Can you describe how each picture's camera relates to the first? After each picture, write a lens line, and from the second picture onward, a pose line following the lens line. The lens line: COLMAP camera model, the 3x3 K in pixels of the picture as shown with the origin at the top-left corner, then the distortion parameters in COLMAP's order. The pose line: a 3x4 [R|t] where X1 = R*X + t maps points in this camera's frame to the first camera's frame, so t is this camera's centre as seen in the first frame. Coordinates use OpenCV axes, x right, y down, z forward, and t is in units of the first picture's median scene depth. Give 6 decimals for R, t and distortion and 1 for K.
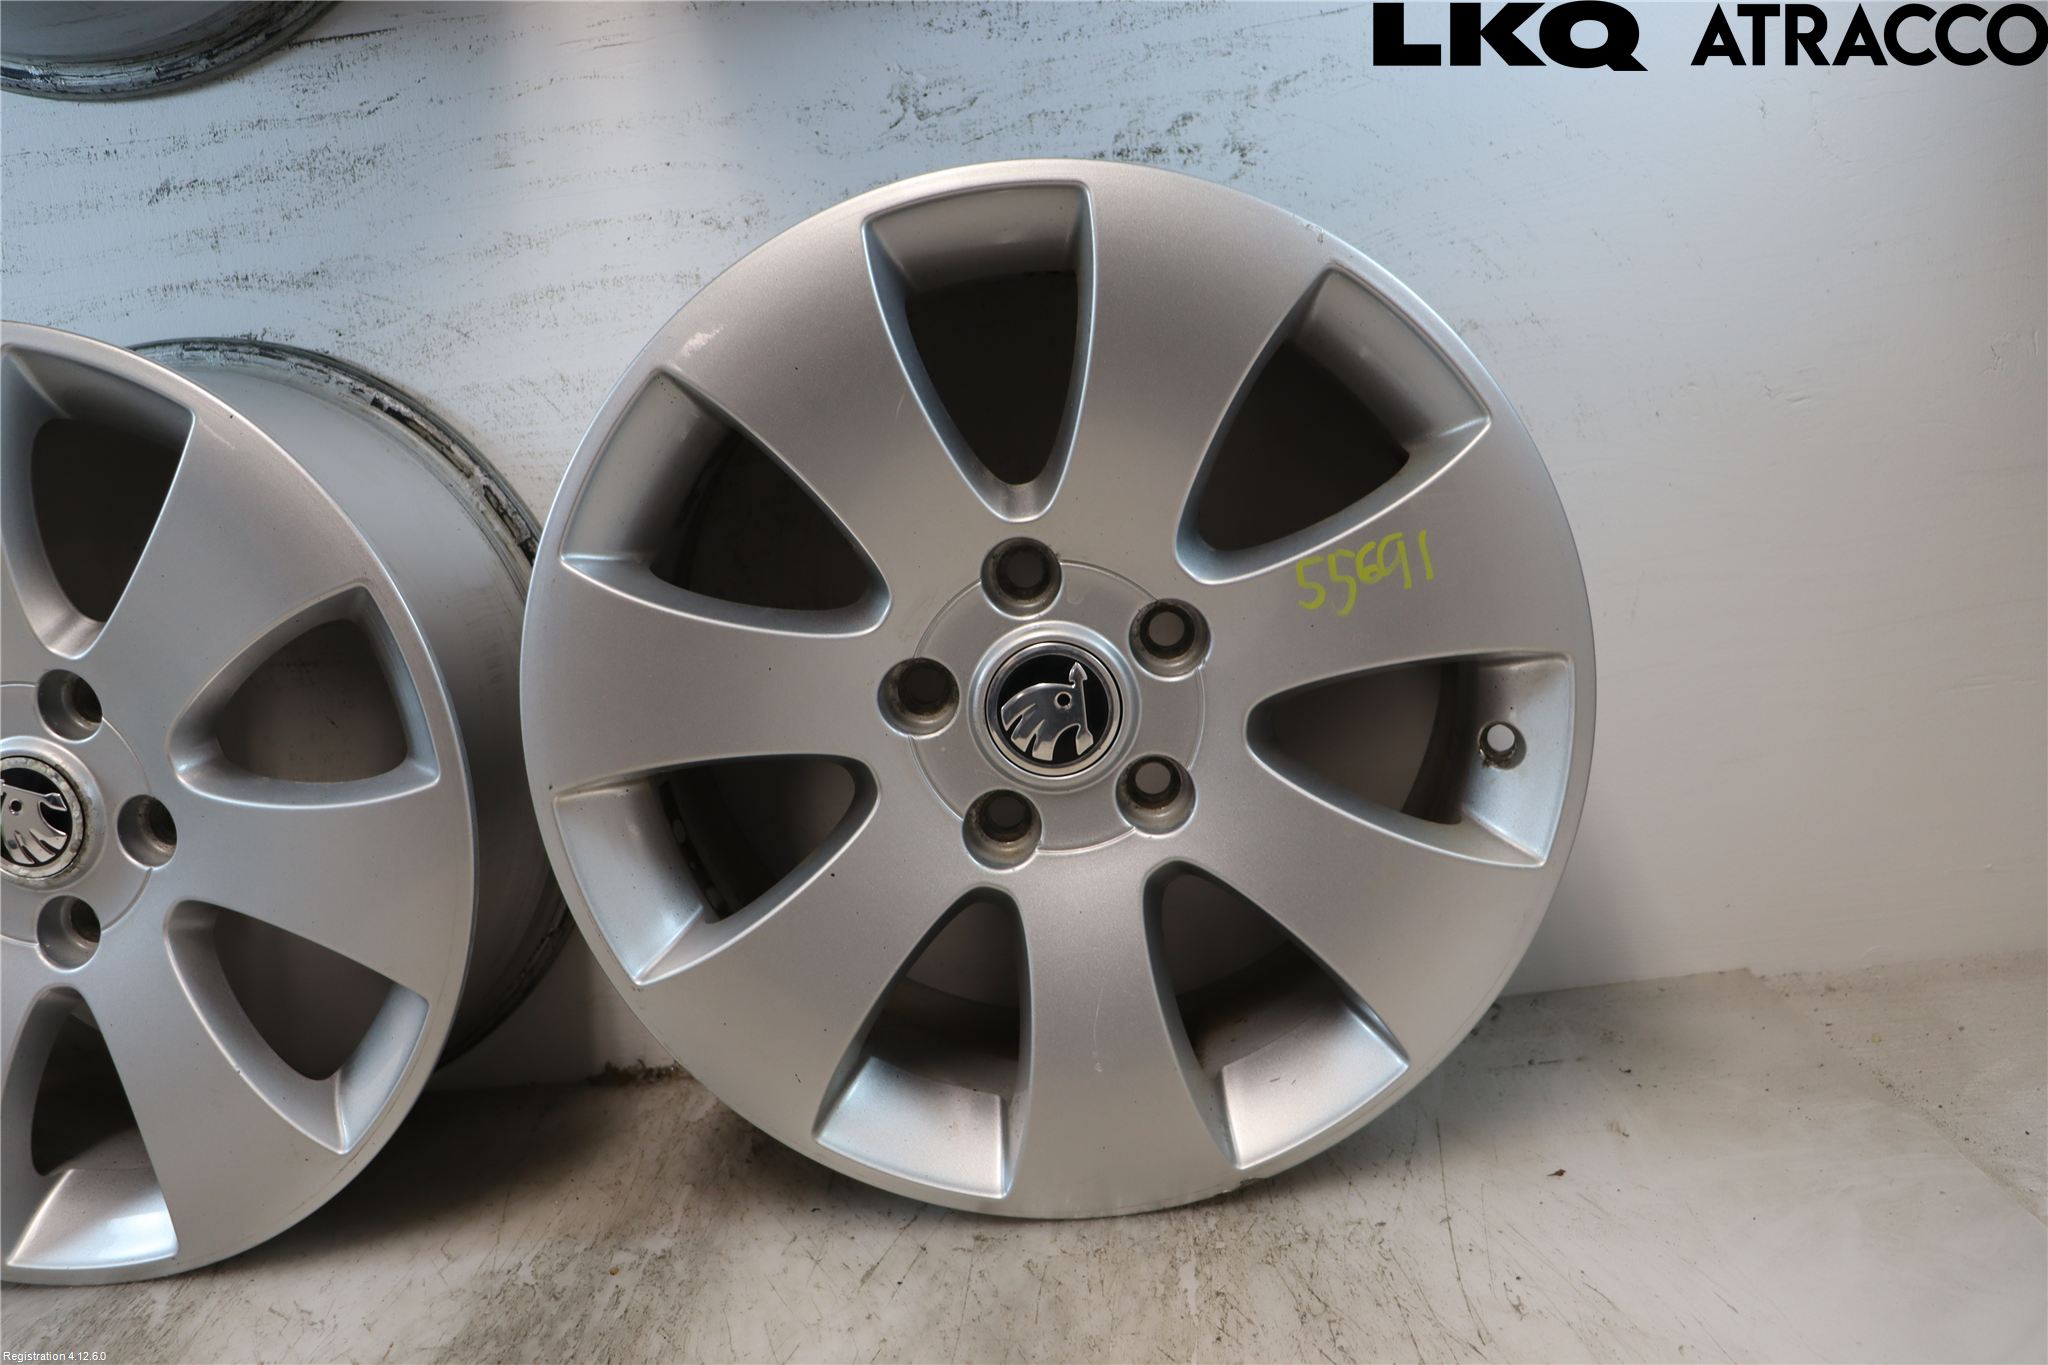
lens RADIAL K [[1733.3, 0, 1014.6], [0, 1733.3, 689.0], [0, 0, 1]] dist [-0.158525, 0.135369]
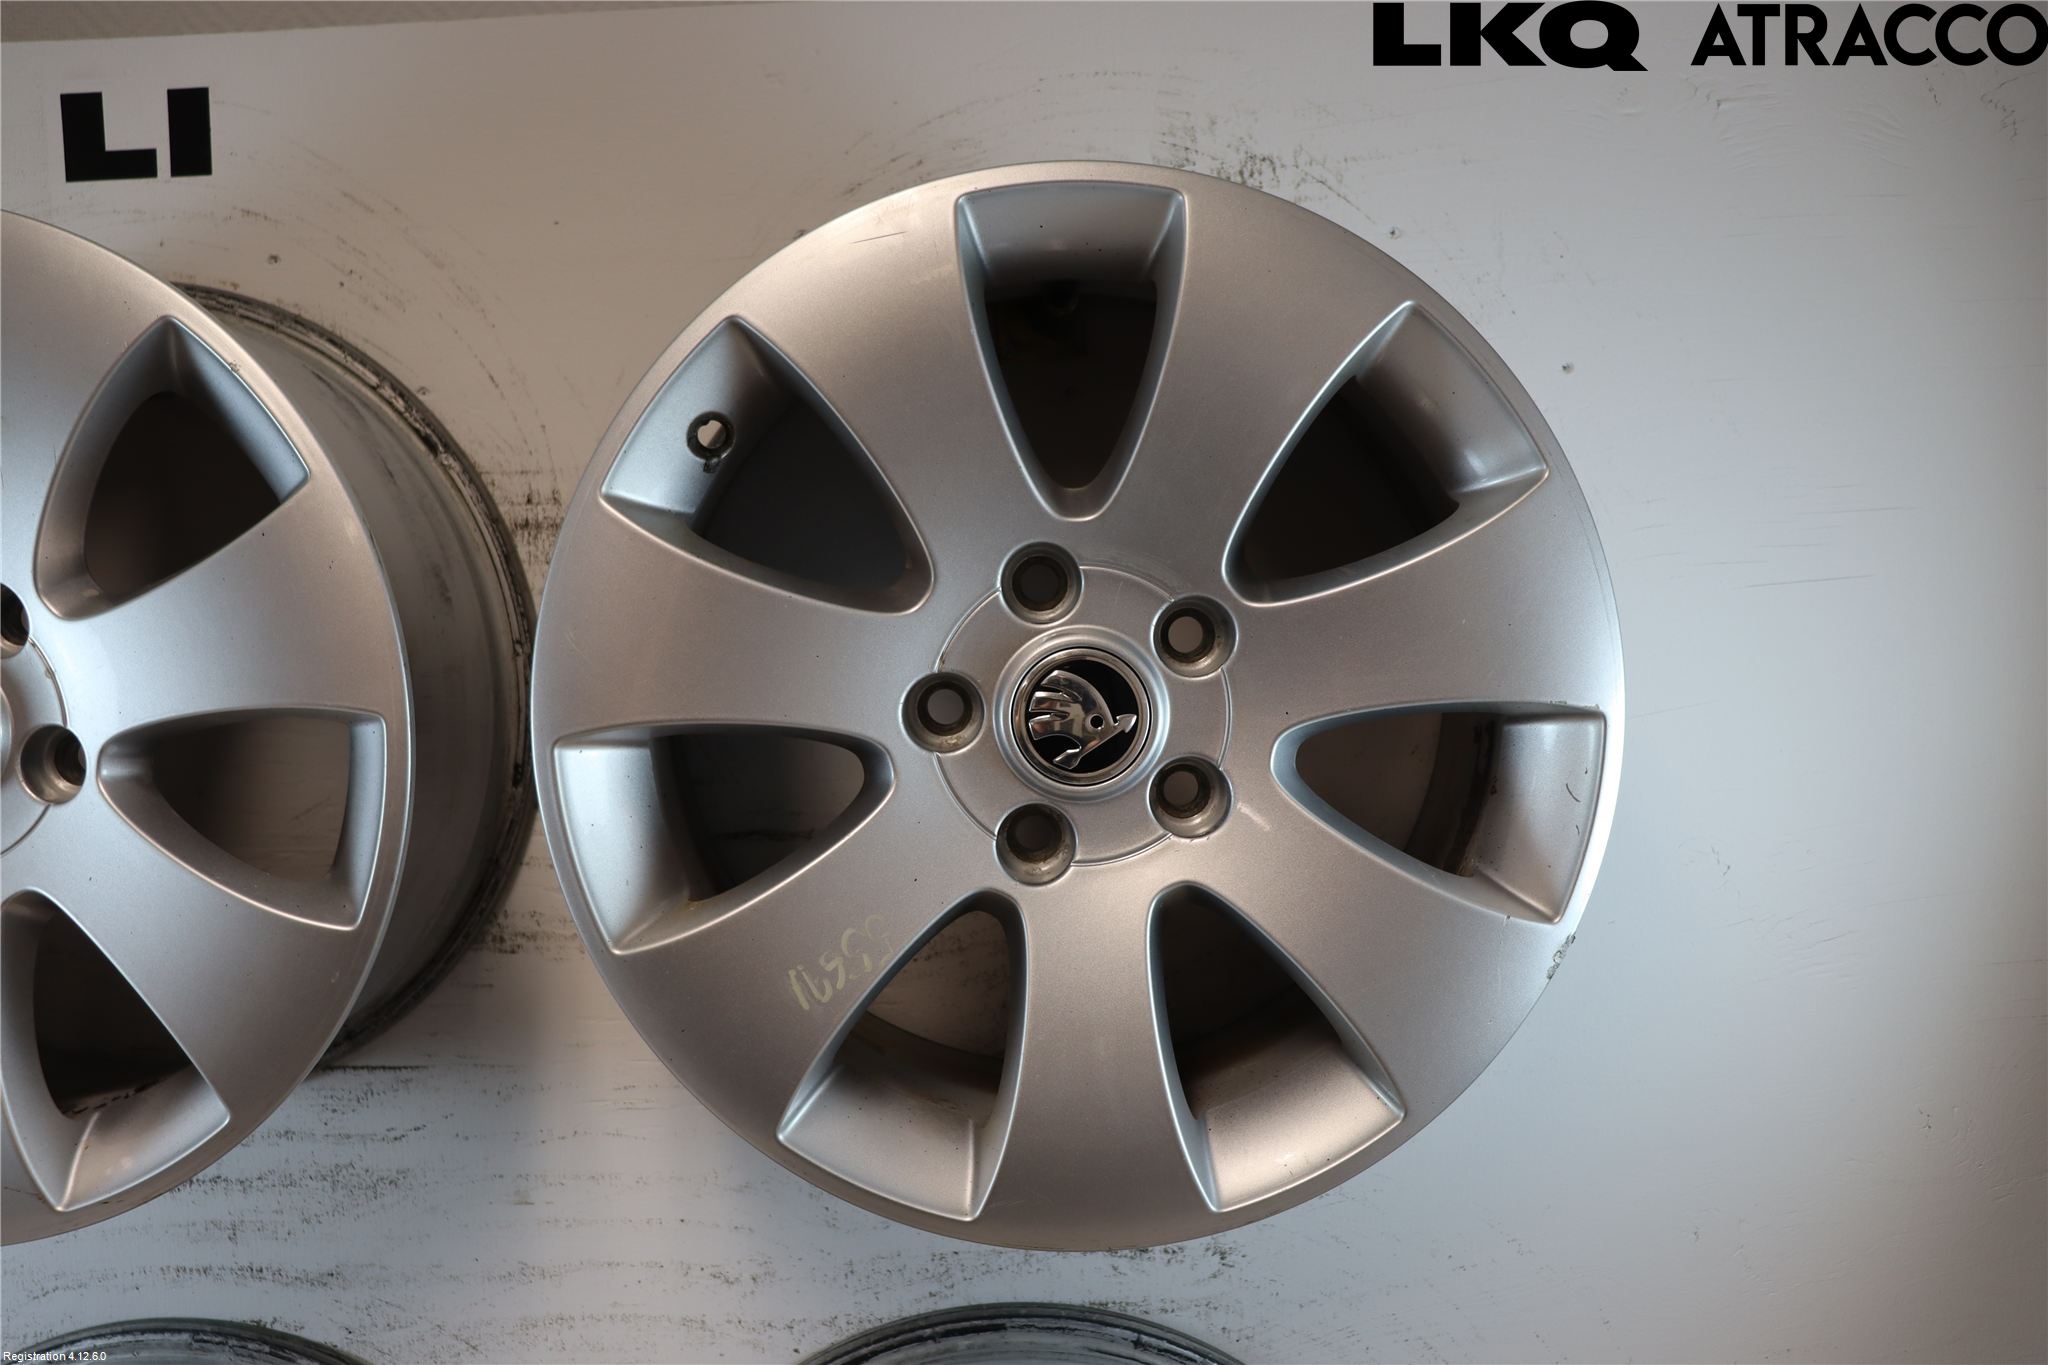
lens RADIAL K [[1733.3, 0, 1033.8], [0, 1733.3, 681.1], [0, 0, 1]] dist [-0.158525, 0.135369]
pose [[0.994389, 0.082727, 0.065934, -0.084117], [-0.076036, 0.992255, -0.098231, -0.549736], [-0.073550, 0.092666, 0.992977, -0.089666]]
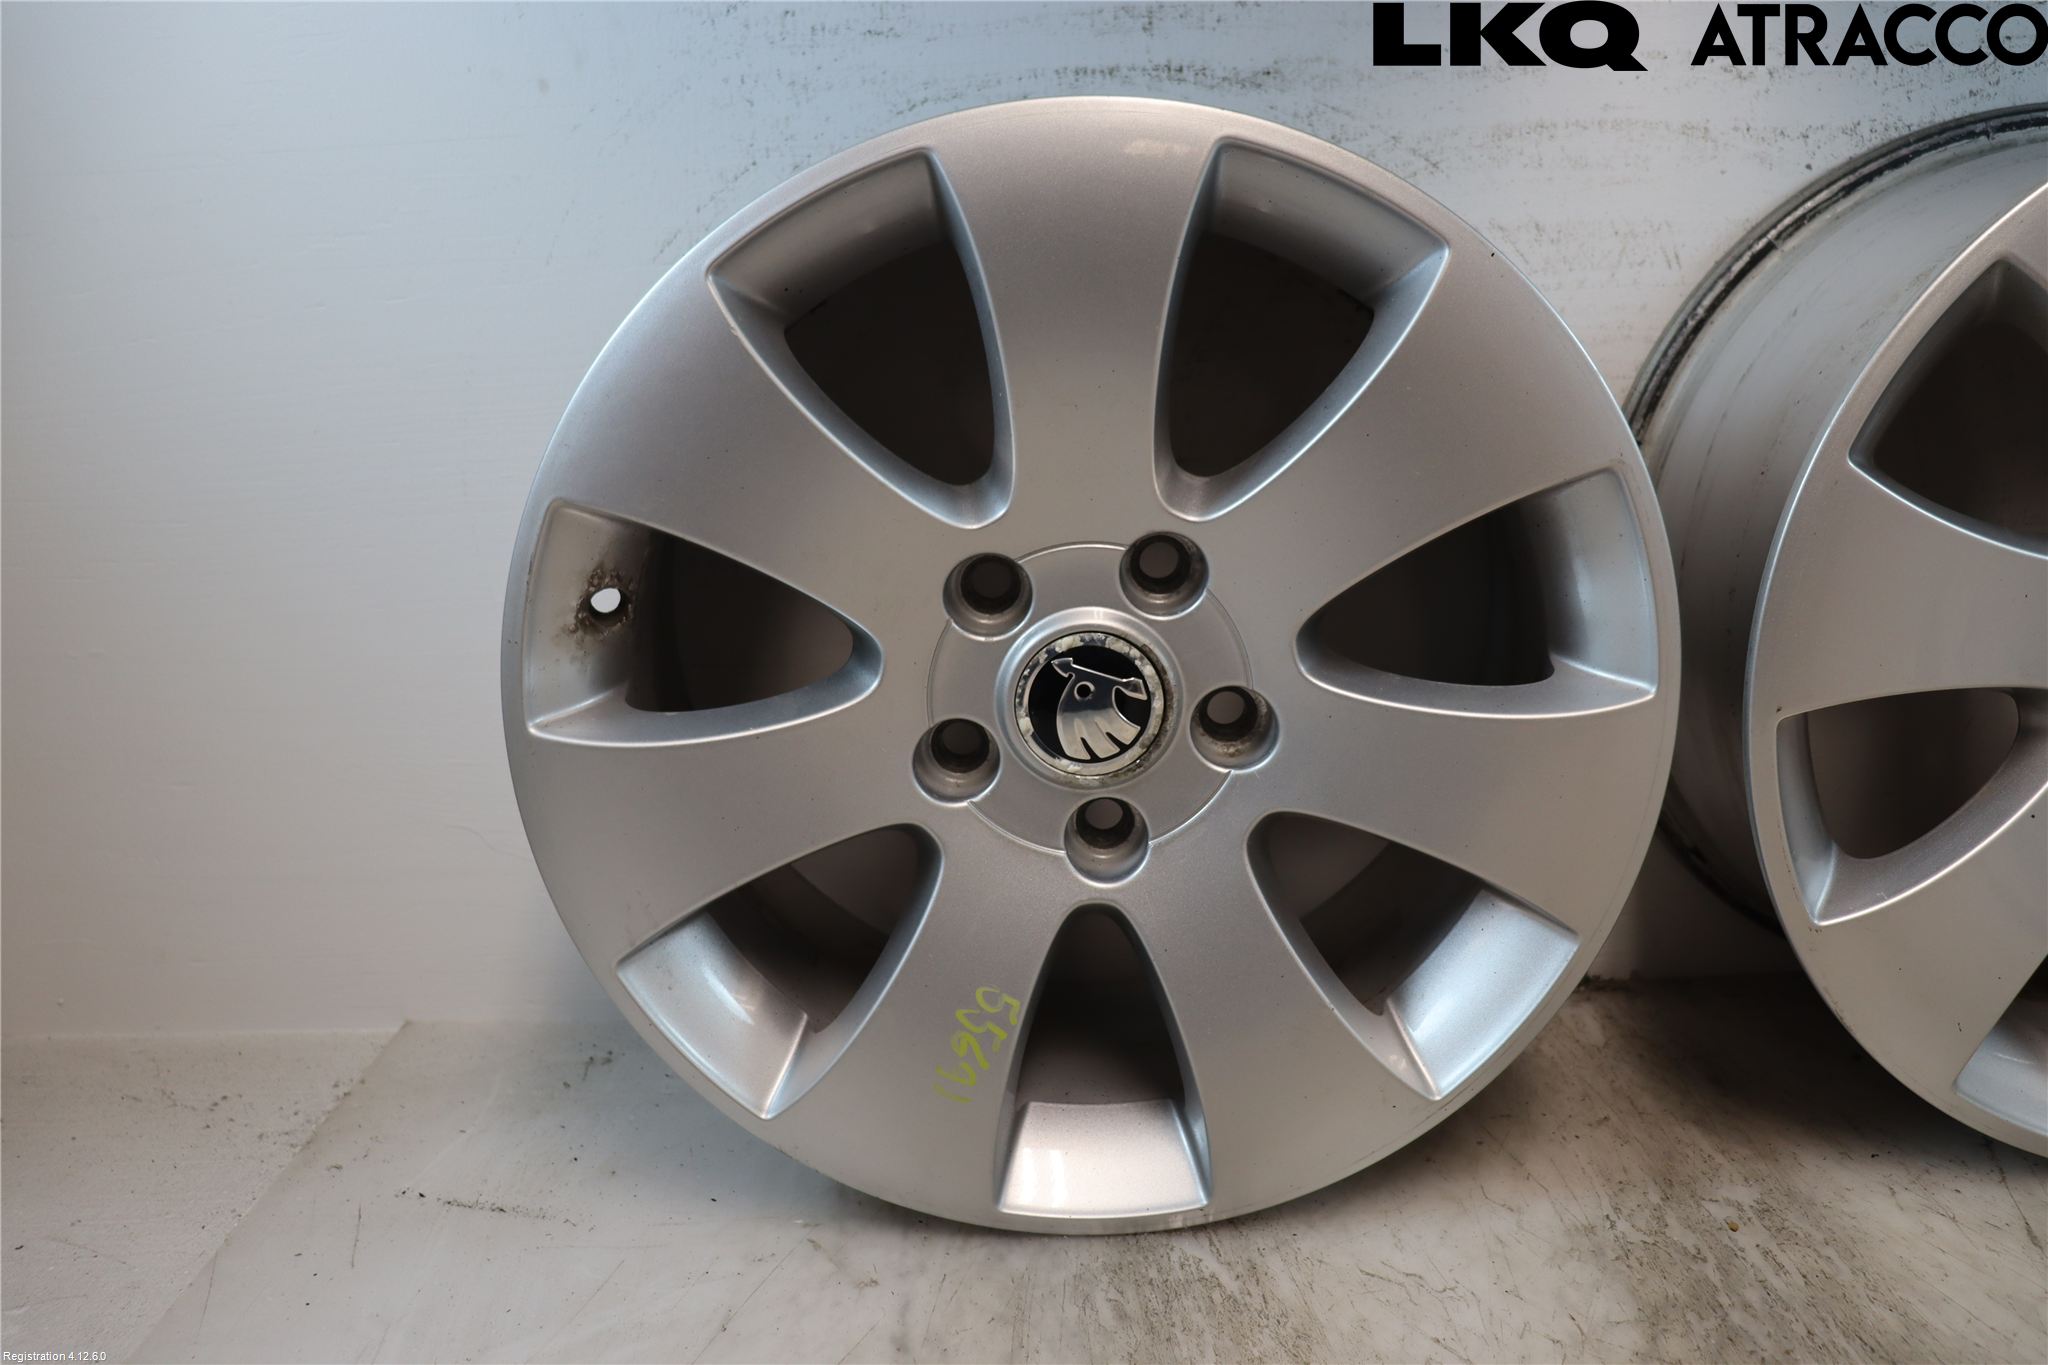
lens RADIAL K [[1733.3, 0, 1024.1], [0, 1733.3, 699.5], [0, 0, 1]] dist [-0.158525, 0.135369]
pose [[0.996174, 0.058387, 0.065027, -0.584711], [-0.064673, 0.992966, 0.099179, -0.008033], [-0.058778, -0.103005, 0.992943, 0.117847]]
